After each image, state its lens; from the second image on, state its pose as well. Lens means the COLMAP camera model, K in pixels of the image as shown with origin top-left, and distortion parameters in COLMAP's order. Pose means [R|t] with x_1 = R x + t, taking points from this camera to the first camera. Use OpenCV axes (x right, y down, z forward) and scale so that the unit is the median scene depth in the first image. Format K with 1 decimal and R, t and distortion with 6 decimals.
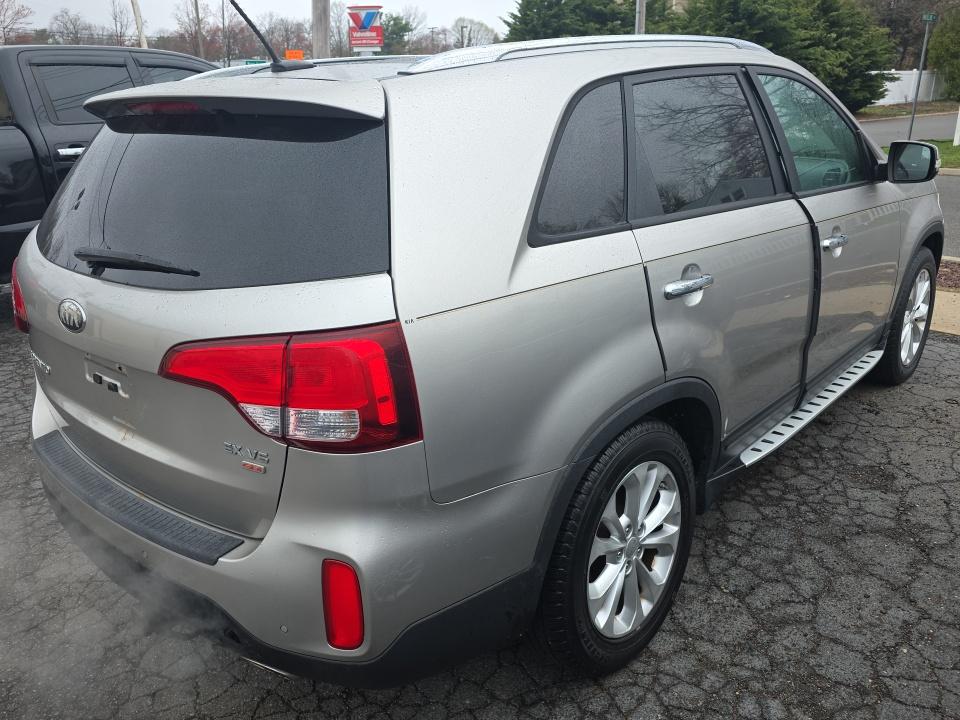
lens RADIAL K [[799.0, 0, 480.0], [0, 799.0, 360.0], [0, 0, 1]] dist [0.047776, 0.001404]
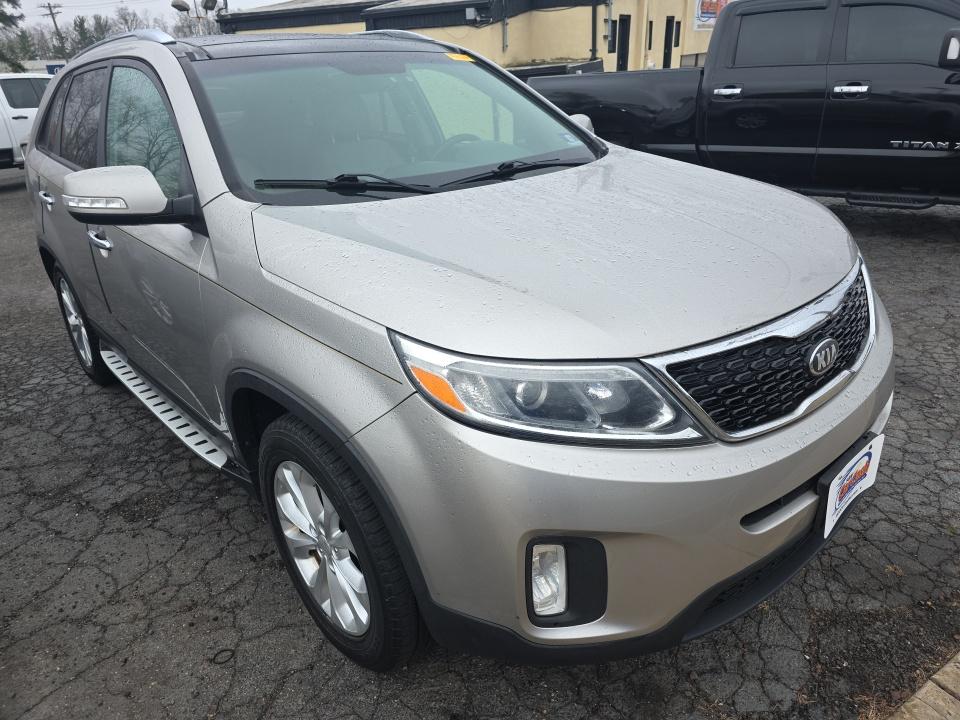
lens RADIAL K [[639.5, 0, 480.0], [0, 639.5, 360.0], [0, 0, 1]] dist [0.020830, -0.005833]
pose [[-0.118579, 0.433407, -0.893363, 1.107126], [-0.255212, 0.856181, 0.449244, -0.474169], [0.959586, 0.281268, 0.009085, 1.409833]]
